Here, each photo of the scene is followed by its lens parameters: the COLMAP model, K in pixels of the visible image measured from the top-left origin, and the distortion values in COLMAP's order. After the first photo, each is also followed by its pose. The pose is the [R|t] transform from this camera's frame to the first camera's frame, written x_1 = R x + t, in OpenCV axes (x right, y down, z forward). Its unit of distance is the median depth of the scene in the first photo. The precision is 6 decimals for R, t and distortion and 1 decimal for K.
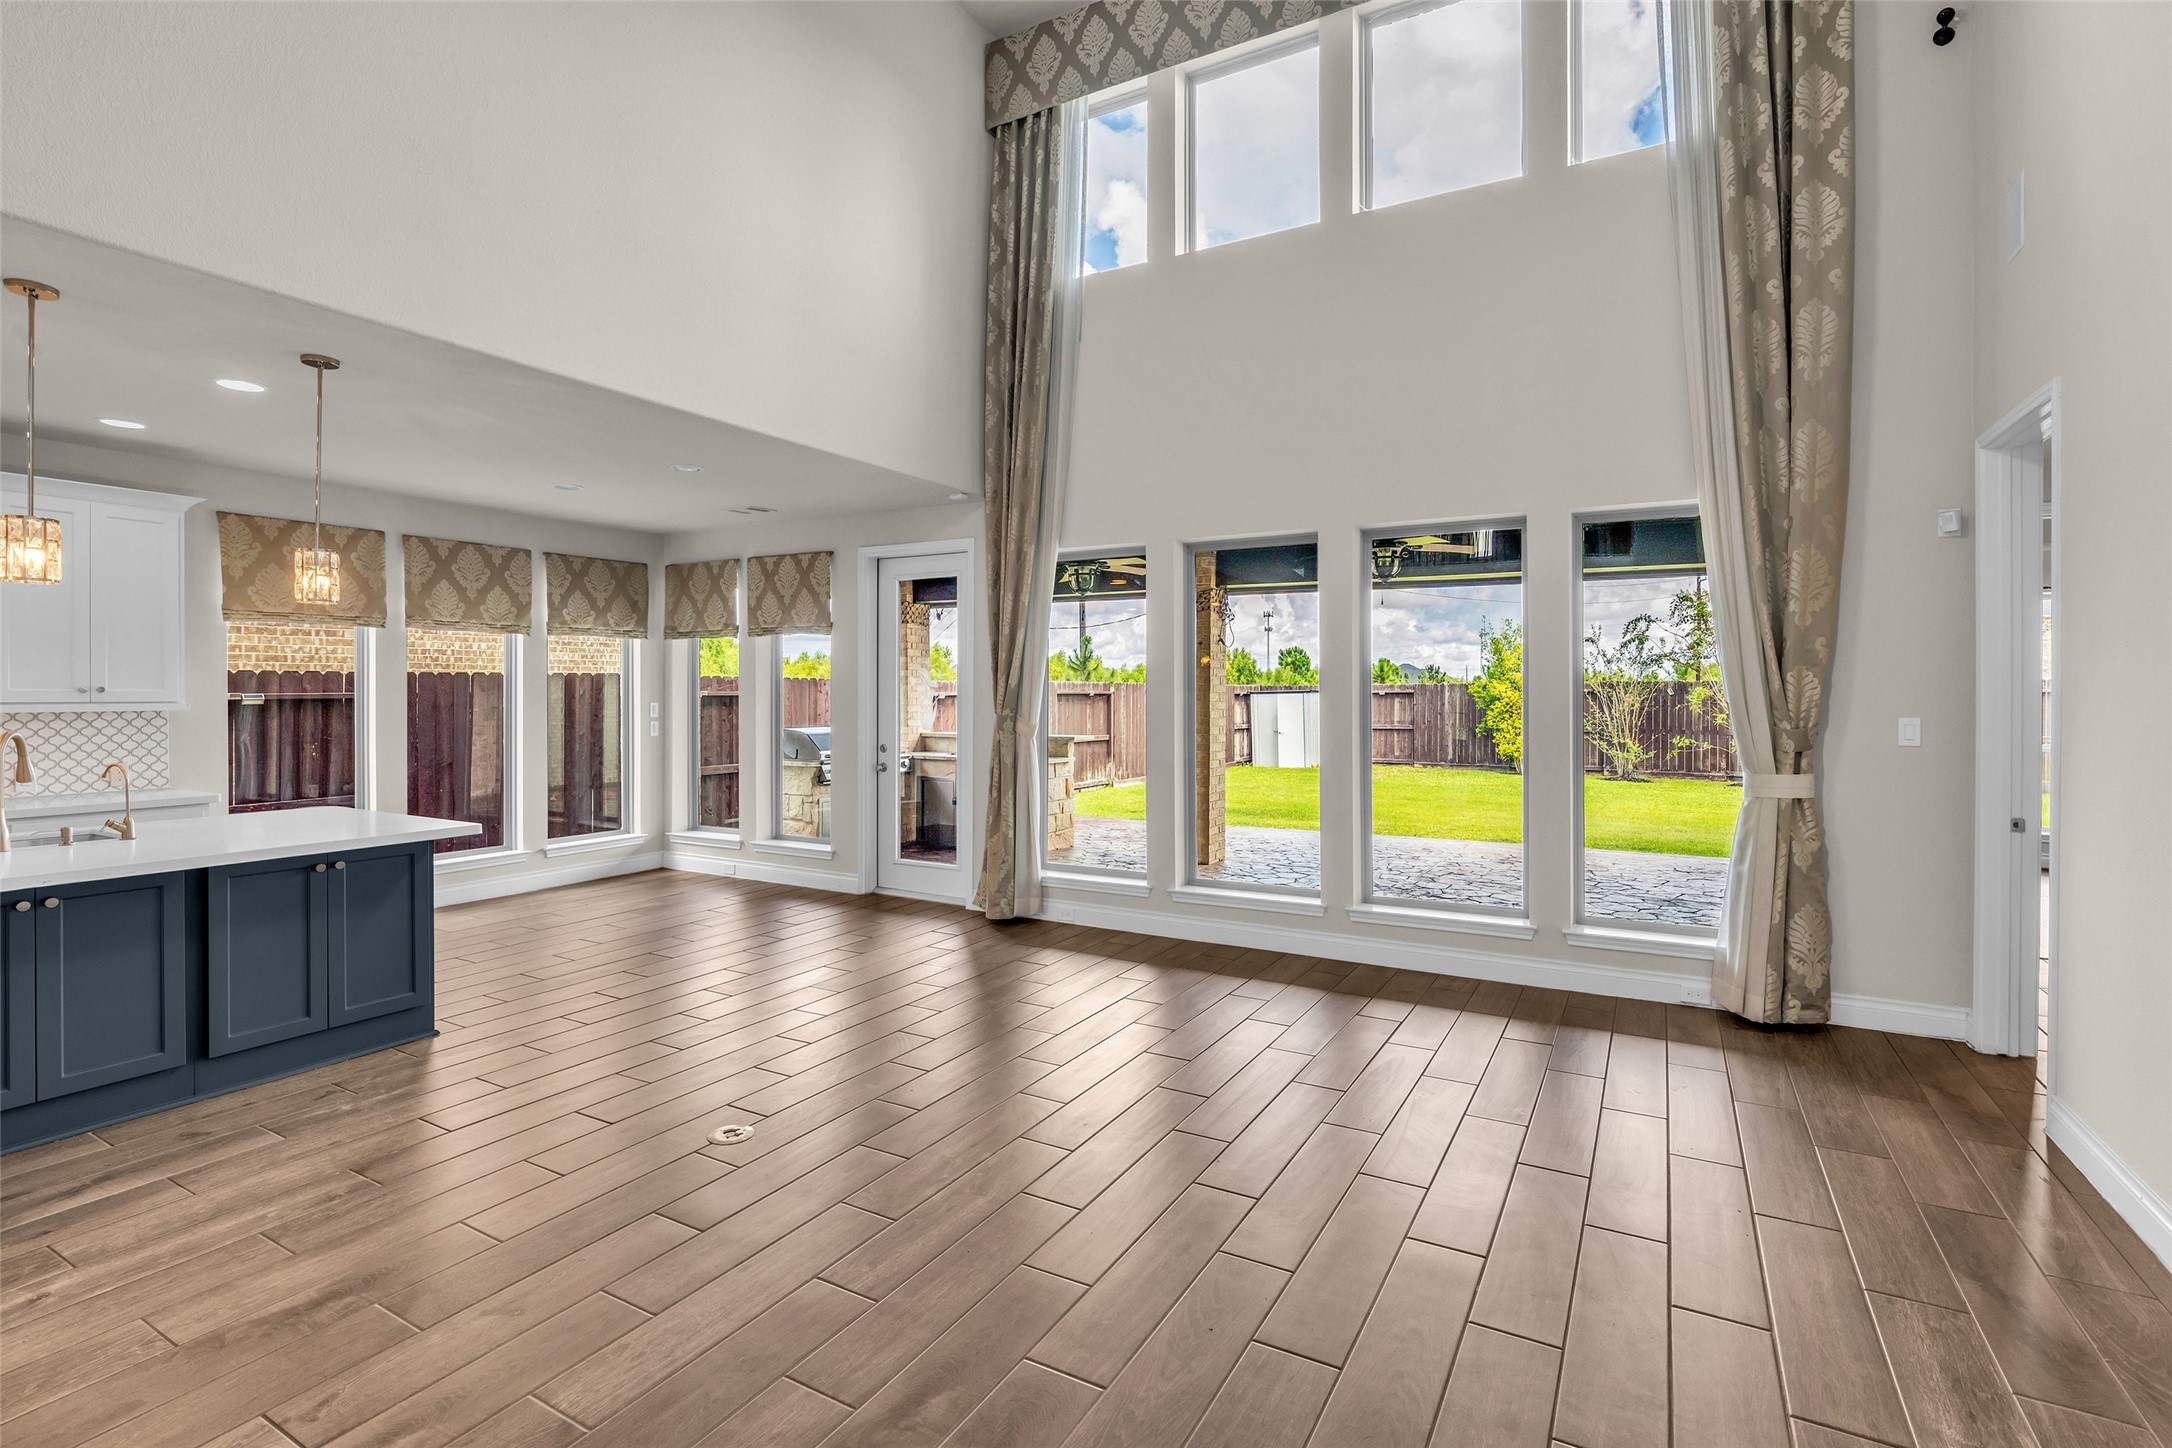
lens RADIAL K [[998.6, 0, 1084.4], [0, 998.6, 702.2], [0, 0, 1]] dist [-0.011060, 0.001112]
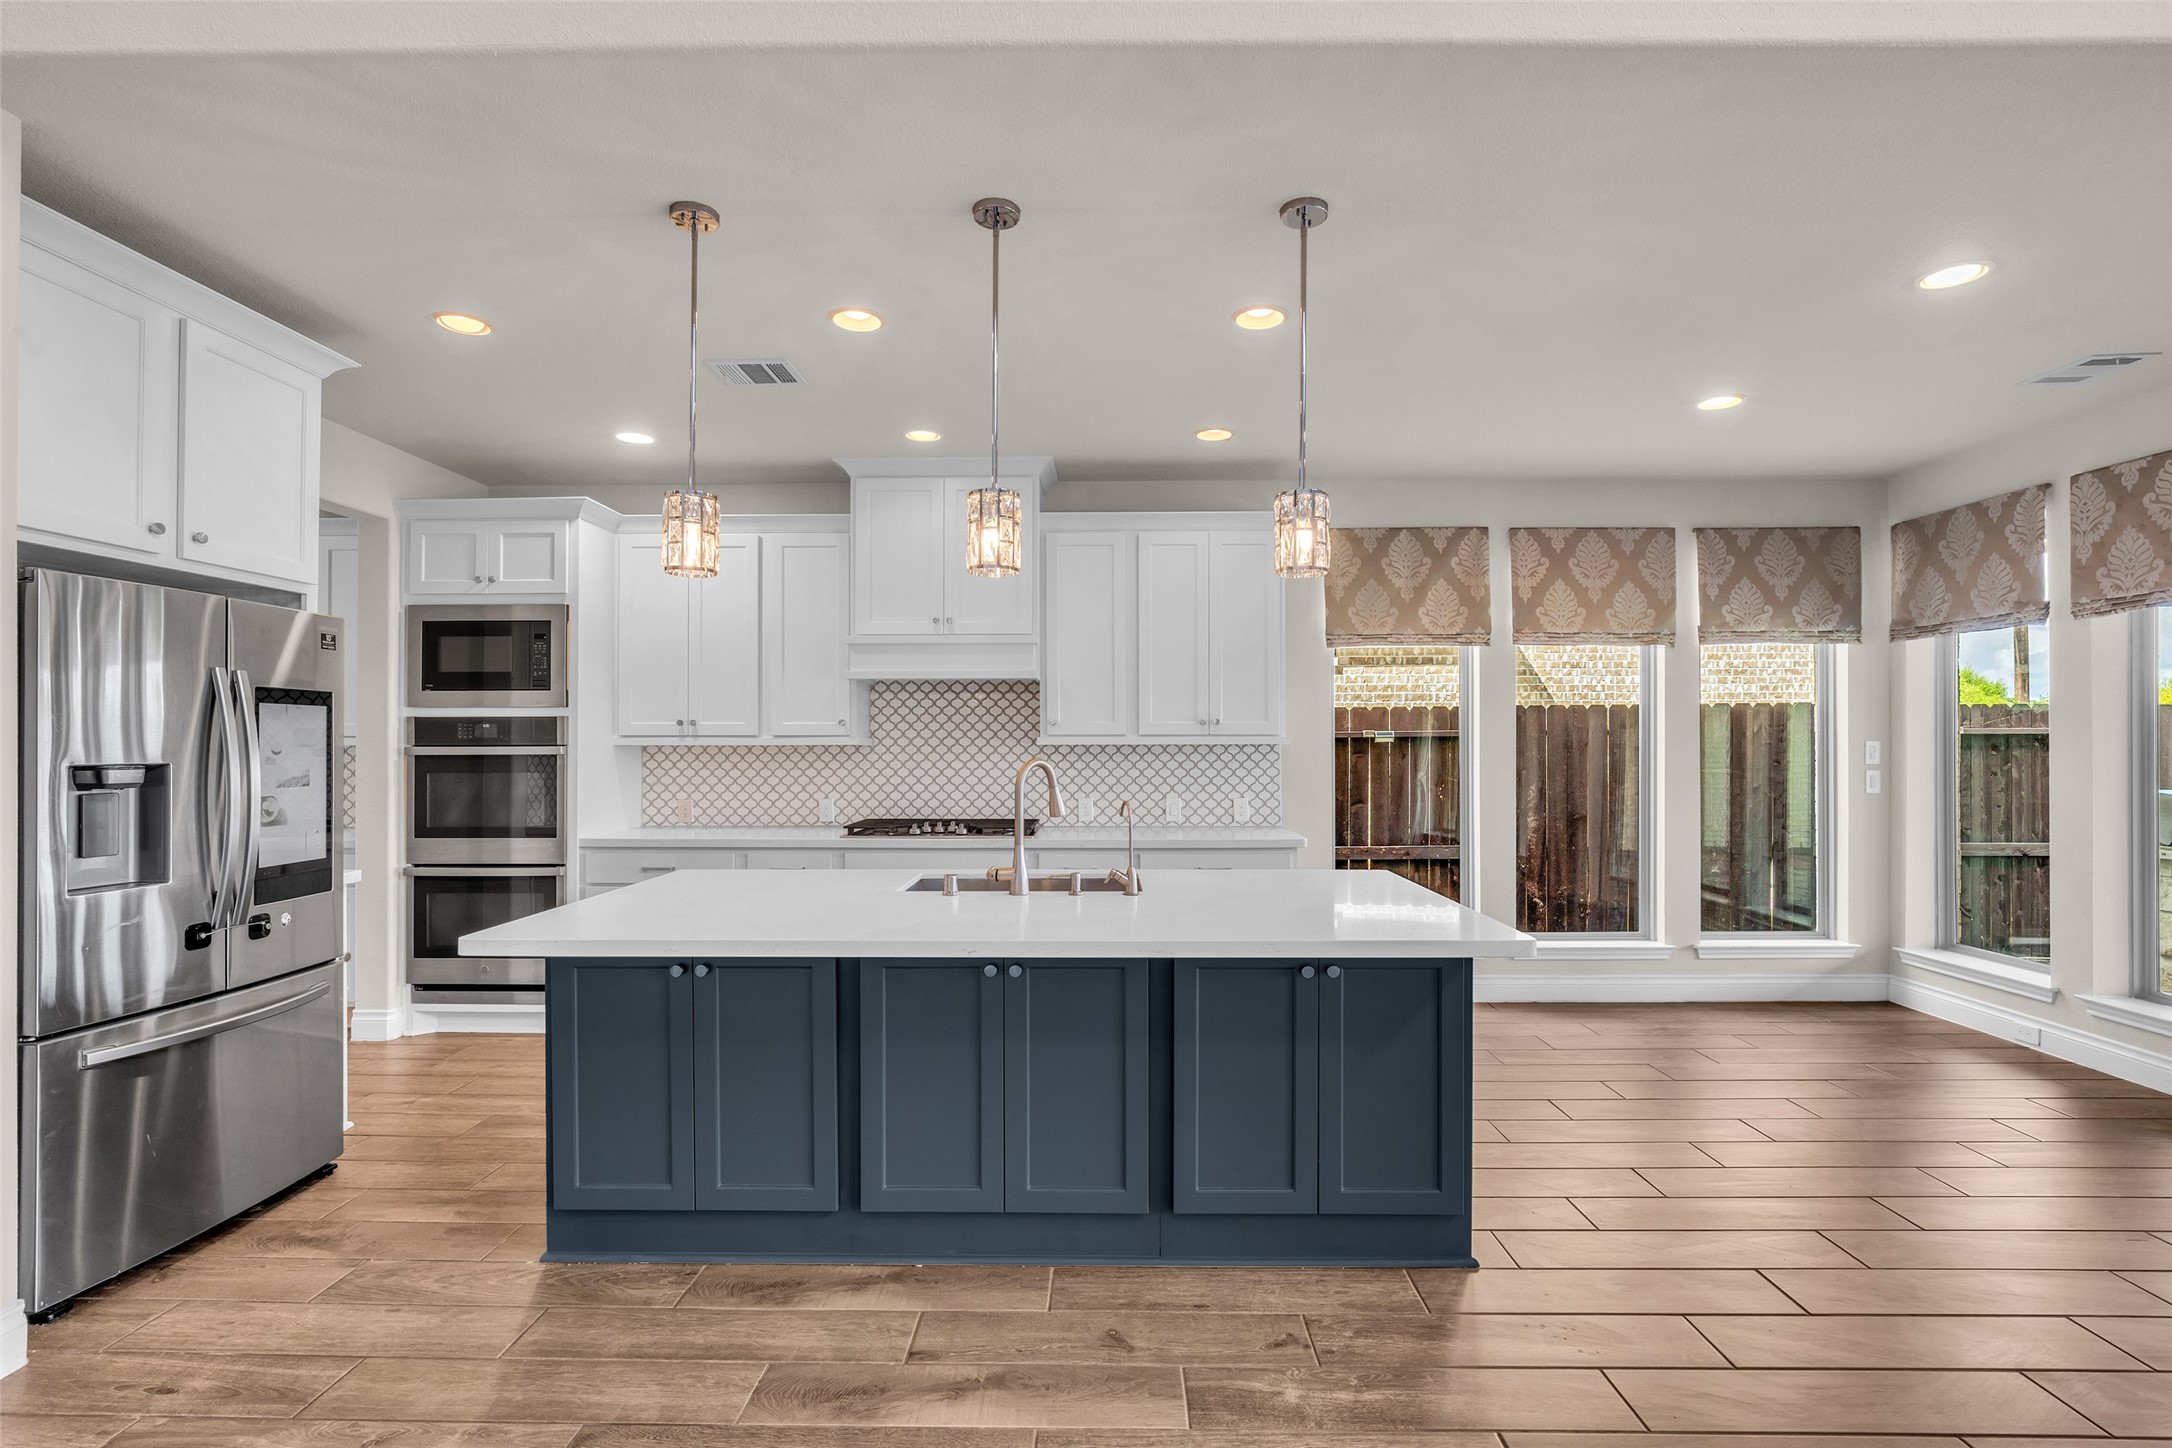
lens RADIAL K [[998.6, 0, 1088.1], [0, 998.6, 738.0], [0, 0, 1]] dist [-0.011060, 0.001112]
pose [[0.481355, -0.004986, -0.876511, -0.125856], [-0.006230, 0.999939, -0.009110, 0.008425], [0.876503, 0.009846, 0.481295, 0.272438]]
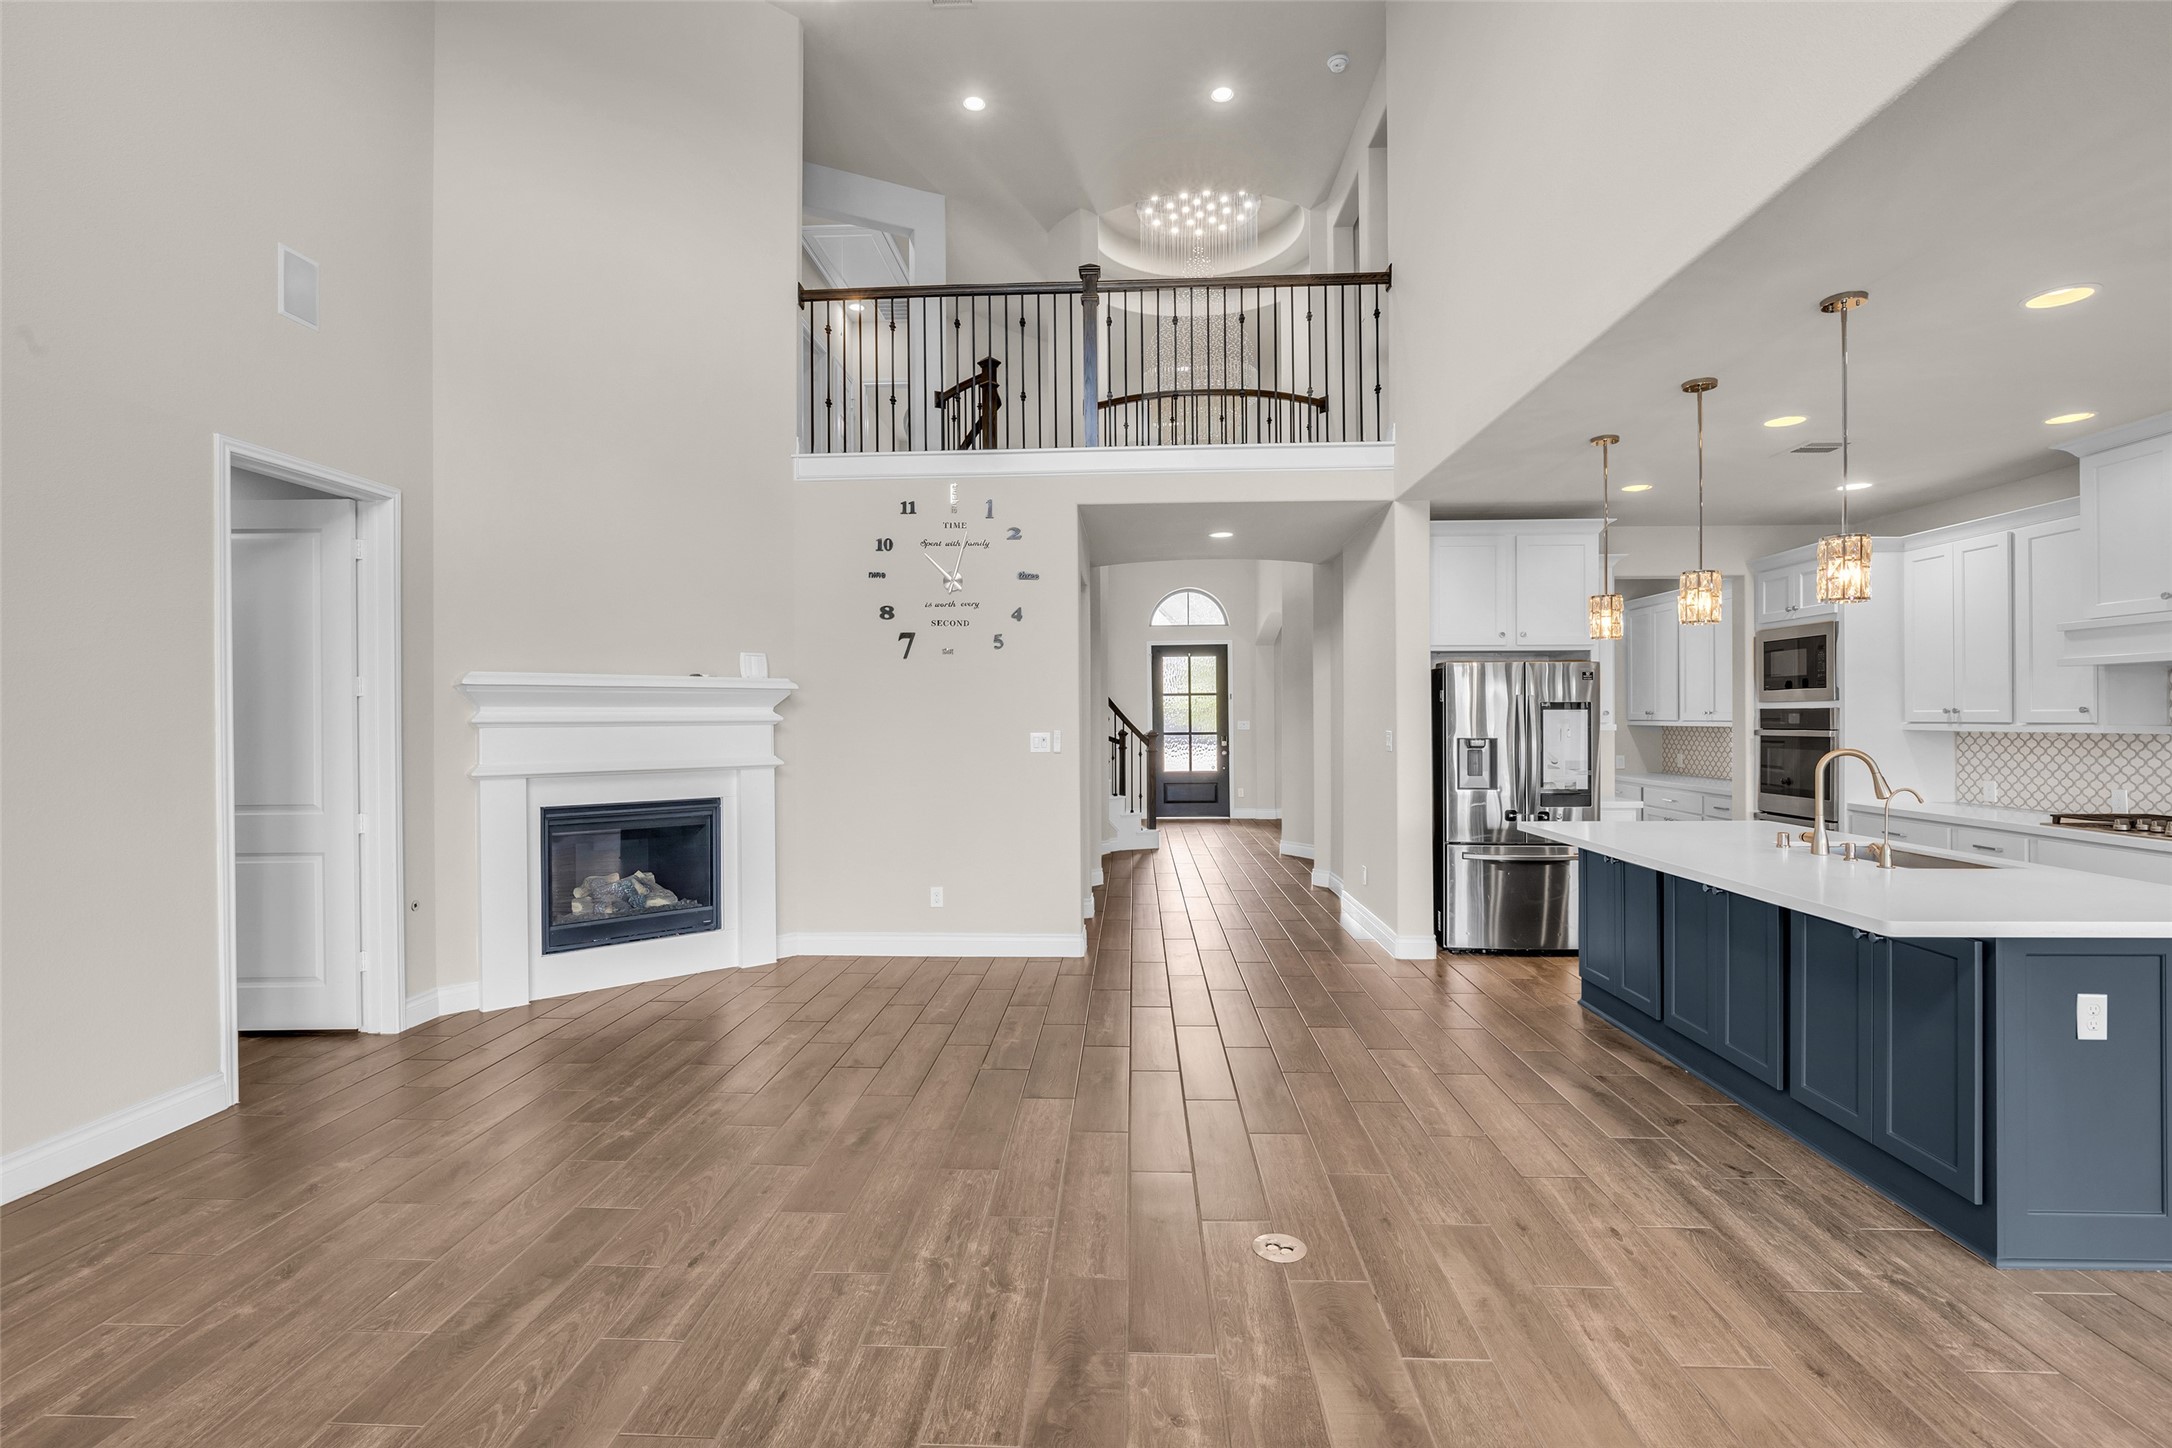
lens RADIAL K [[998.6, 0, 1097.2], [0, 998.6, 720.3], [0, 0, 1]] dist [-0.011060, 0.001112]
pose [[-0.886320, 0.004064, -0.463055, 0.069089], [-0.000534, 0.999952, 0.009797, -0.005603], [0.463073, 0.008930, -0.886275, 0.709192]]
